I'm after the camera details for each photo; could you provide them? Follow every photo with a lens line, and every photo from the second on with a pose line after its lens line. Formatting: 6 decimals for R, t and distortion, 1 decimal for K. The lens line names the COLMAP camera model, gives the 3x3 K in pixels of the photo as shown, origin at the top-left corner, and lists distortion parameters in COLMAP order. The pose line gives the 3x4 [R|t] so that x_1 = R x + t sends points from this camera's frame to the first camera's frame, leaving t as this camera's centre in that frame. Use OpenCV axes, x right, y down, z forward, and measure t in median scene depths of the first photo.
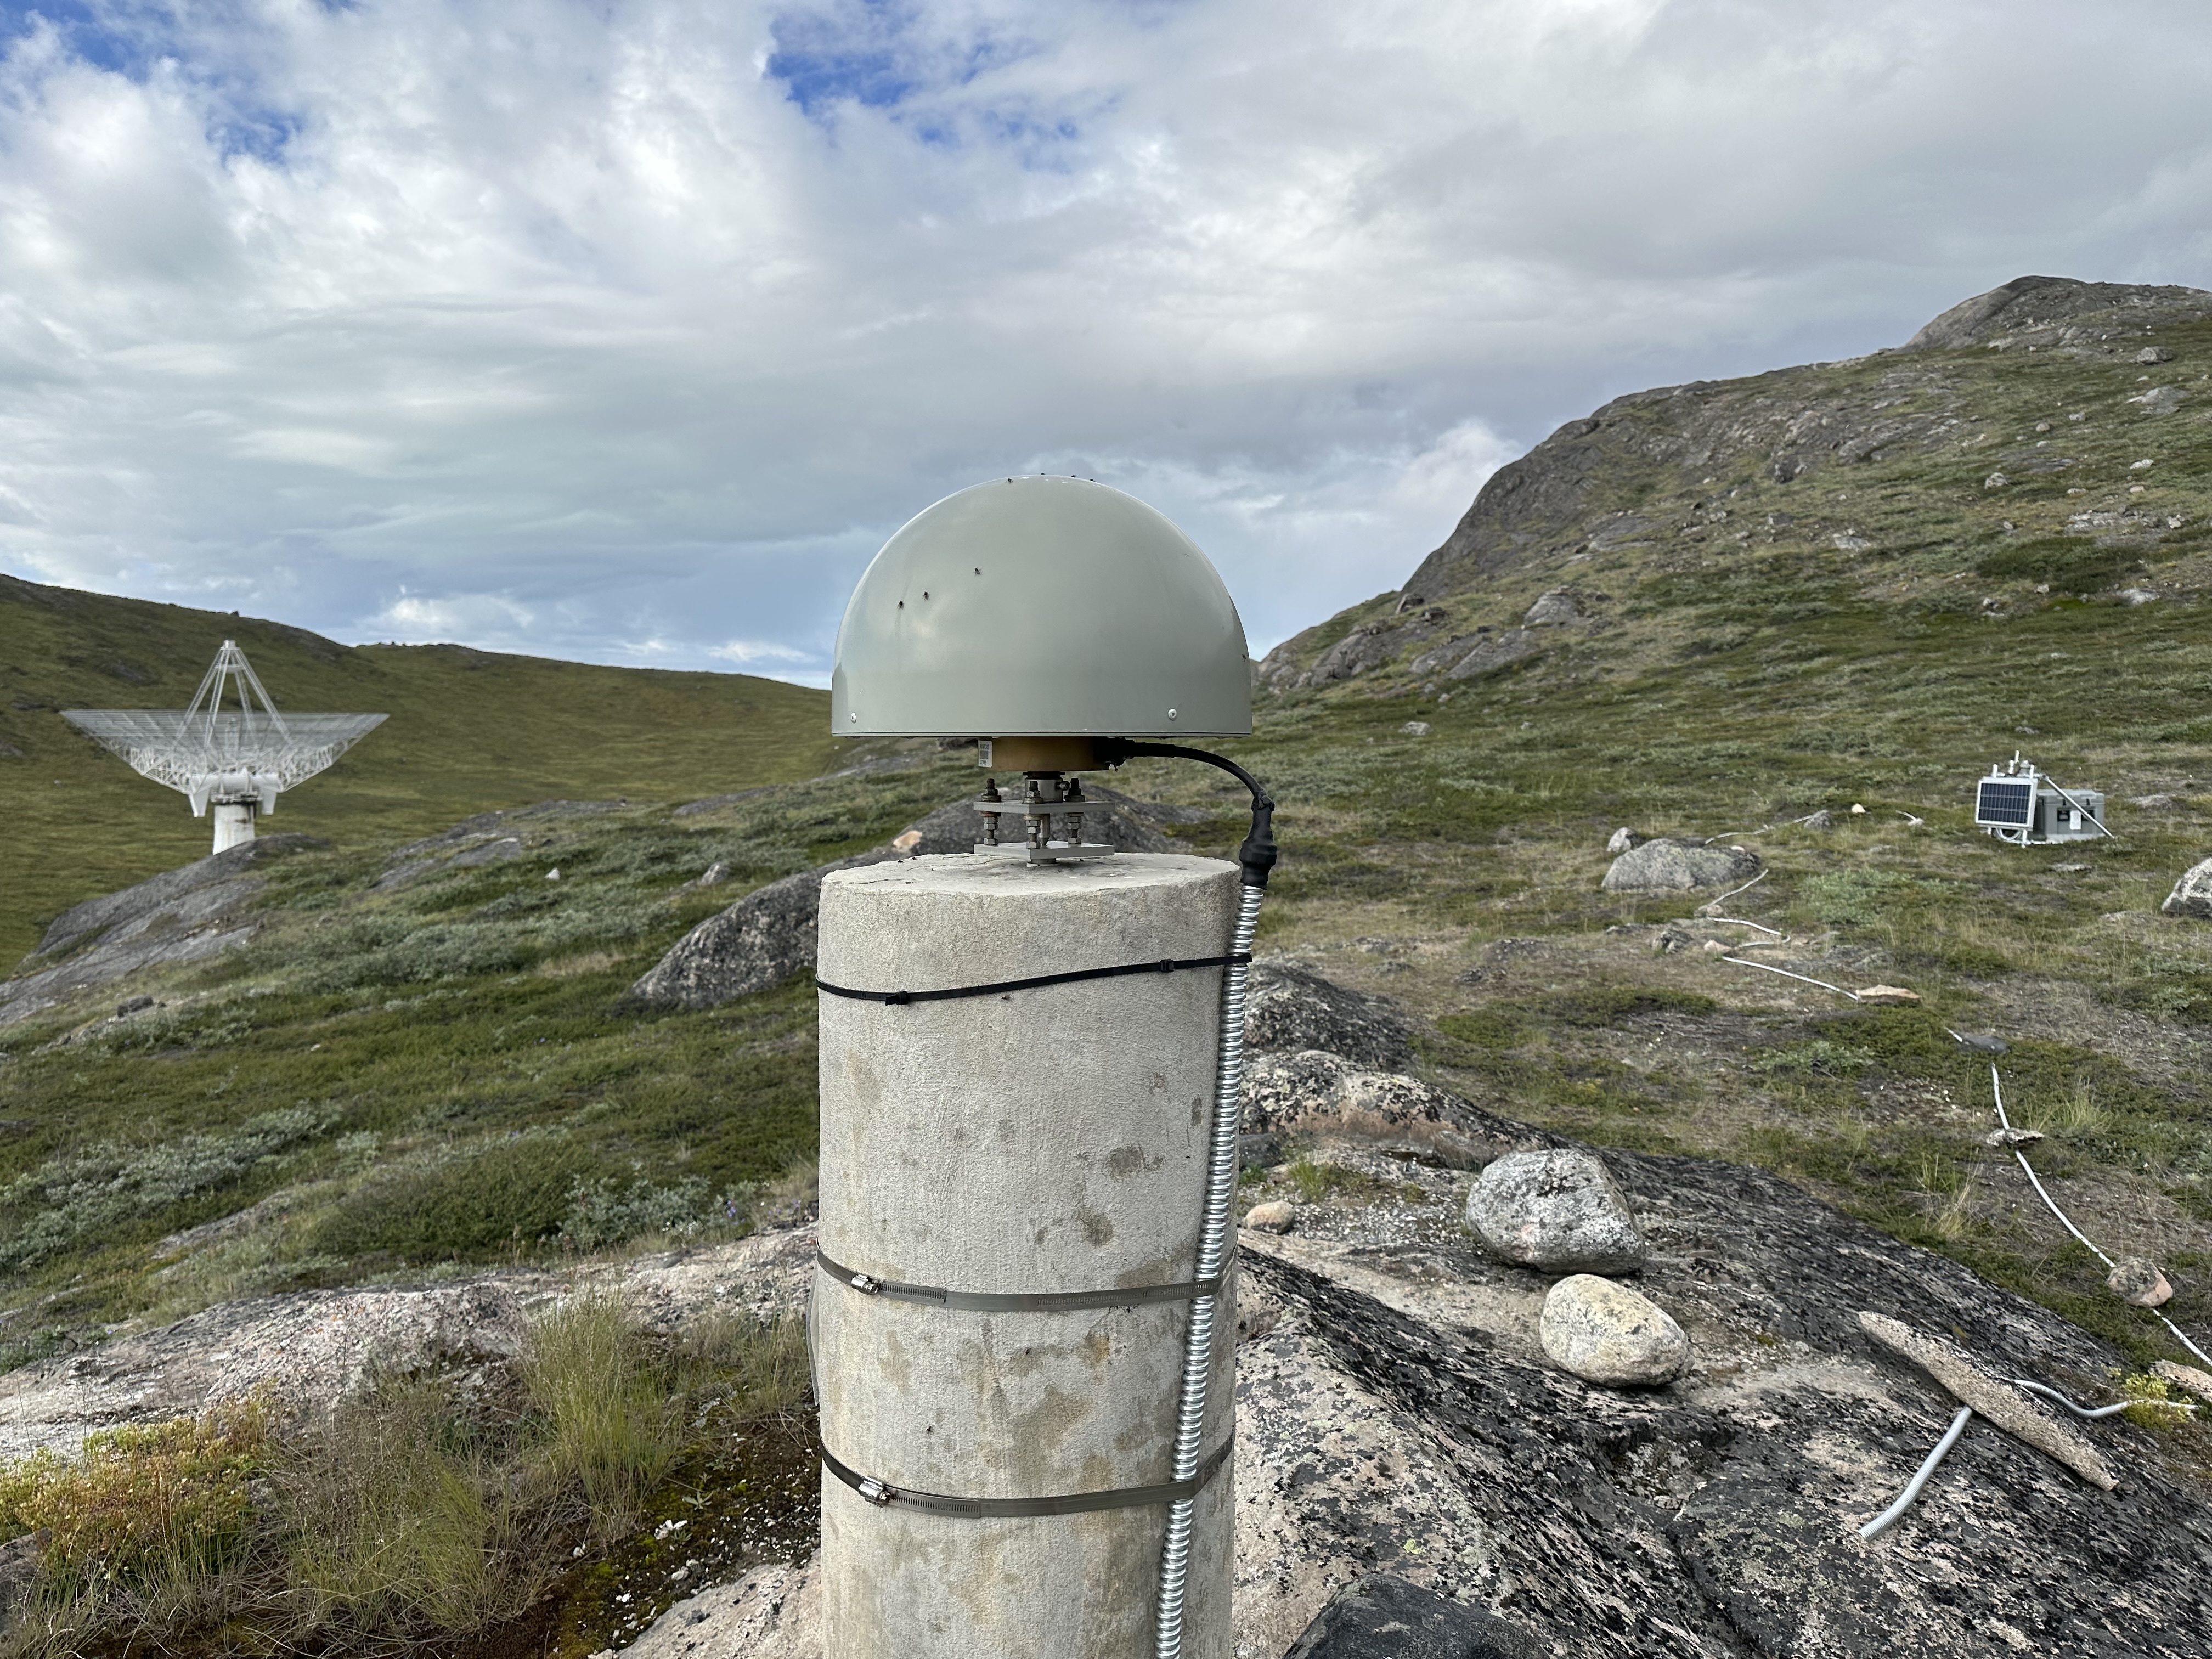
lens RADIAL K [[1548.2, 0, 1119.2], [0, 1548.2, 821.3], [0, 0, 1]] dist [0.065323, -0.077005]
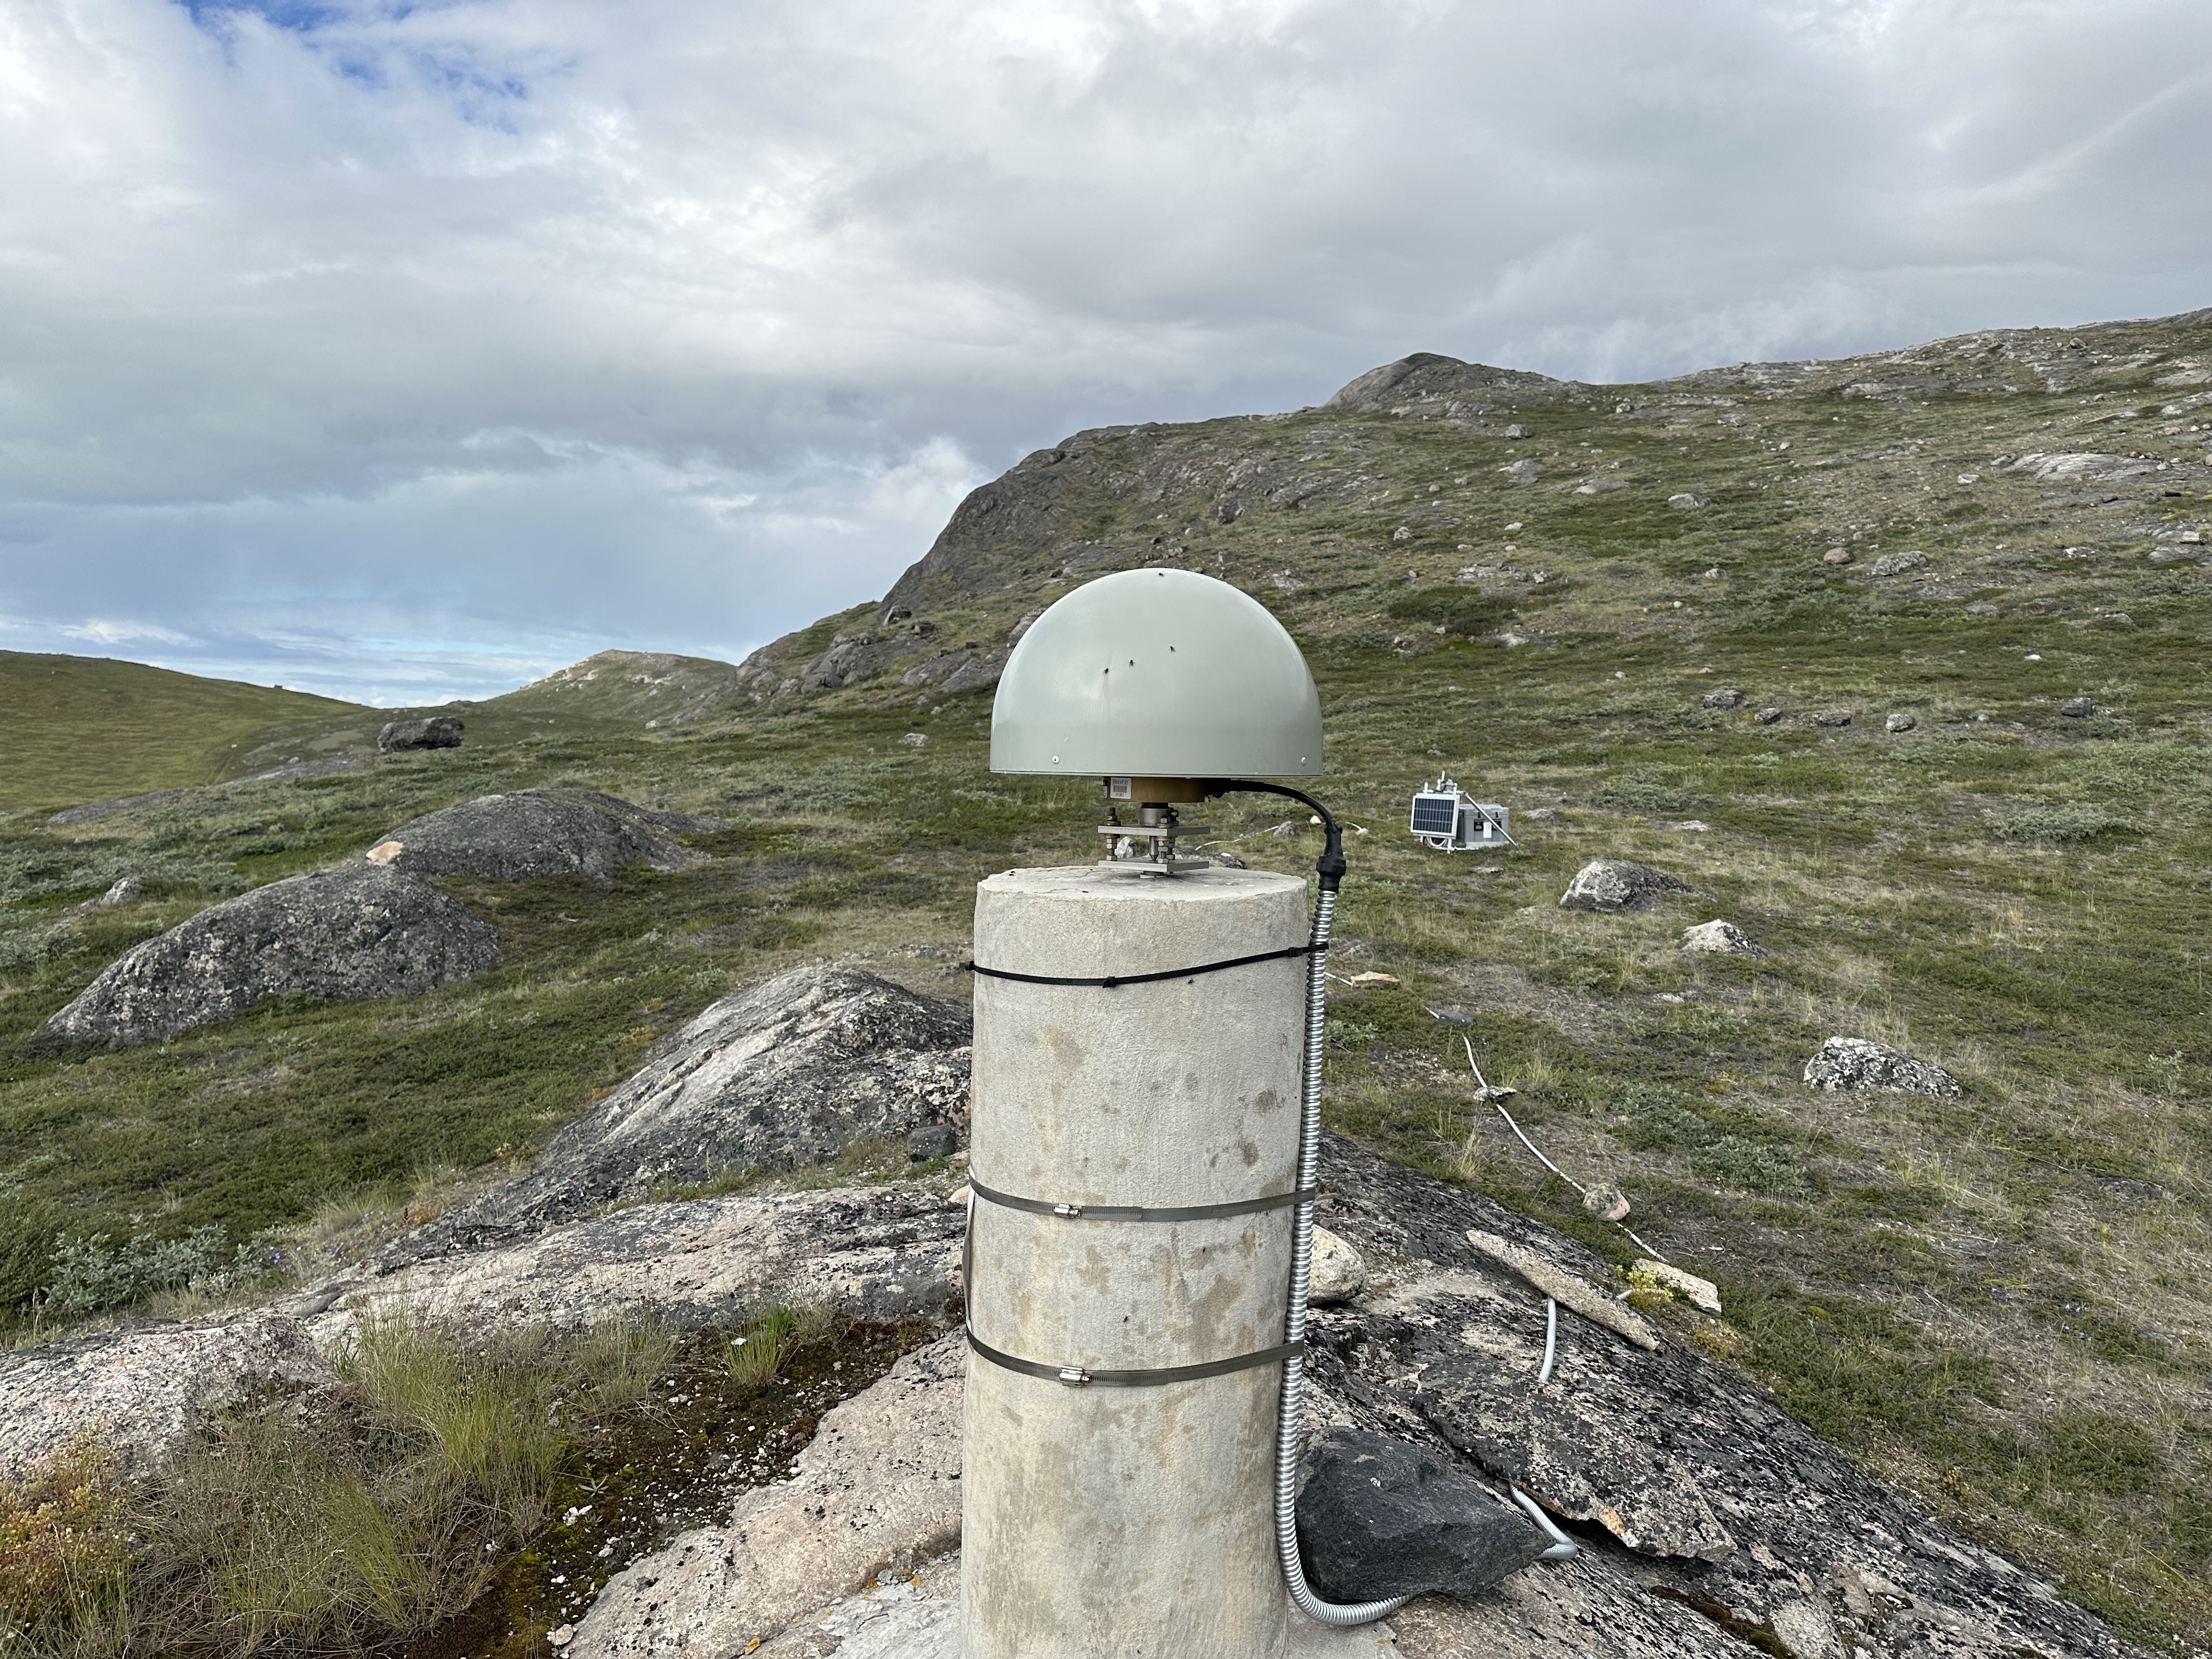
lens RADIAL K [[1548.2, 0, 1112.2], [0, 1548.2, 834.0], [0, 0, 1]] dist [0.065323, -0.077005]
pose [[0.945098, -0.000656, 0.326787, -0.043185], [-0.000192, 0.999997, 0.002563, -0.000777], [-0.326787, -0.002485, 0.945095, -0.015343]]
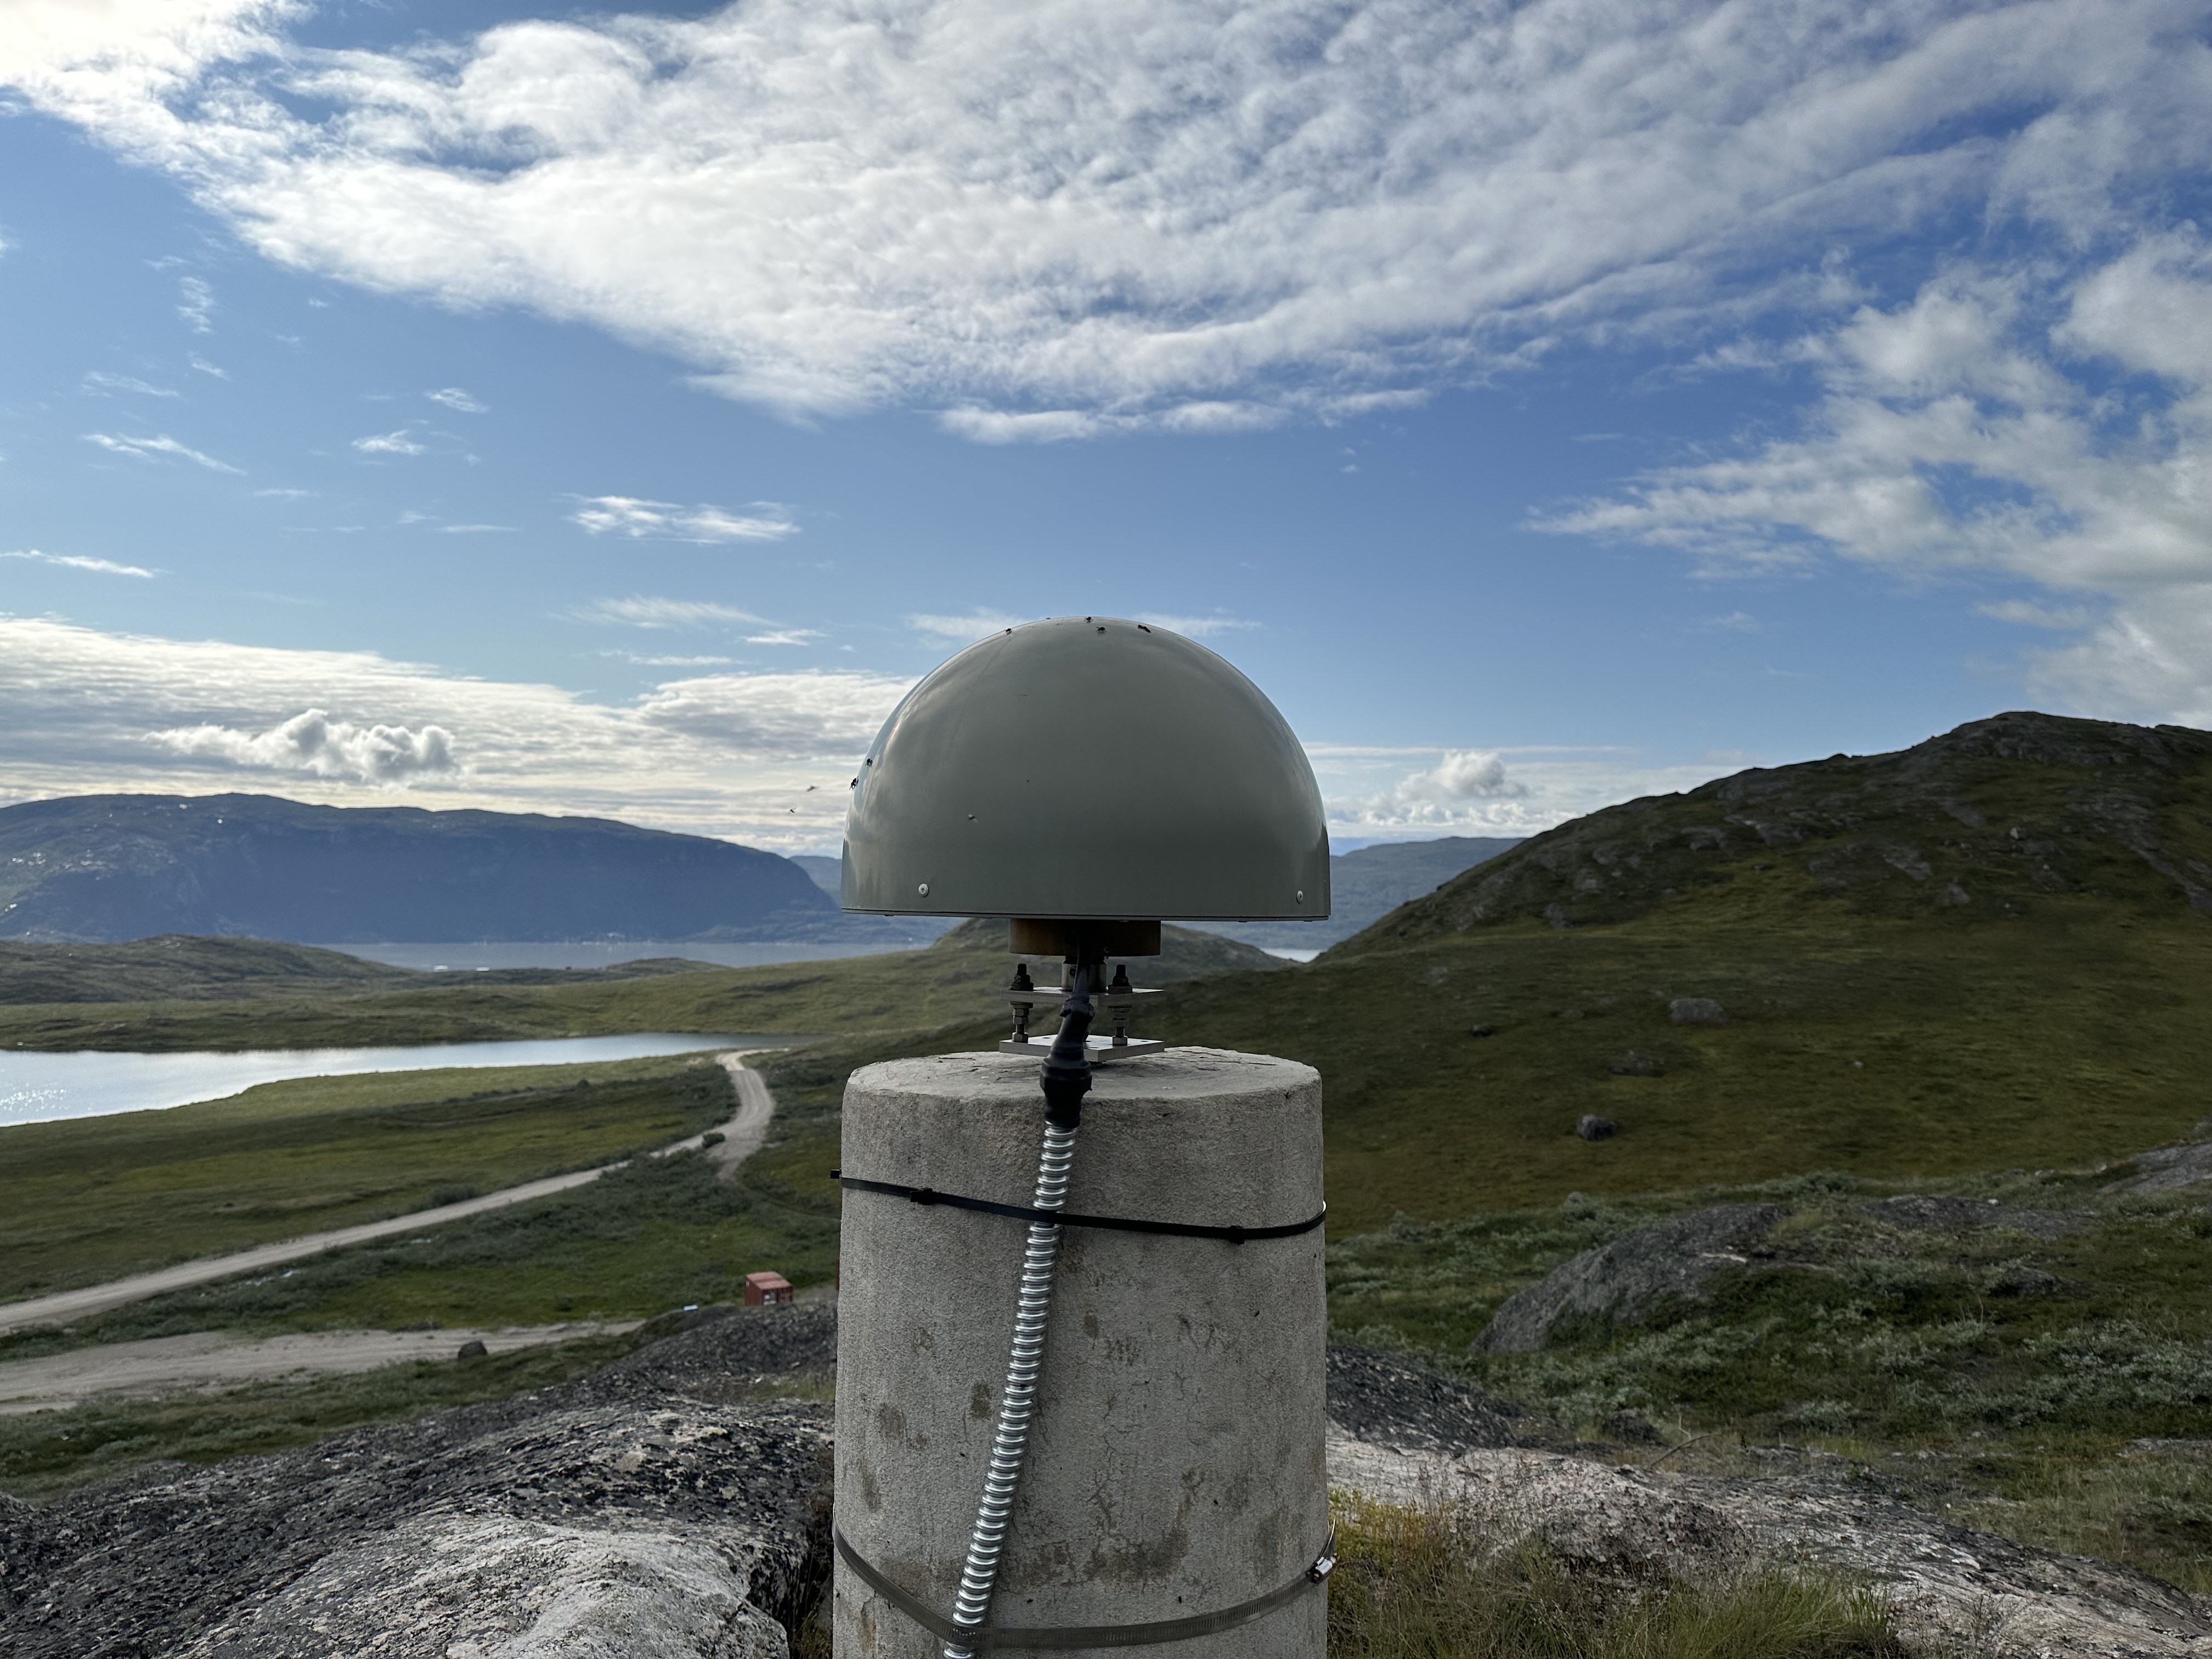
lens RADIAL K [[1548.2, 0, 1100.5], [0, 1548.2, 821.4], [0, 0, 1]] dist [0.065323, -0.077005]
pose [[0.313399, -0.034610, -0.948991, 0.067135], [-0.064482, 0.996253, -0.057628, -0.004957], [0.947430, 0.079254, 0.309993, 0.064667]]
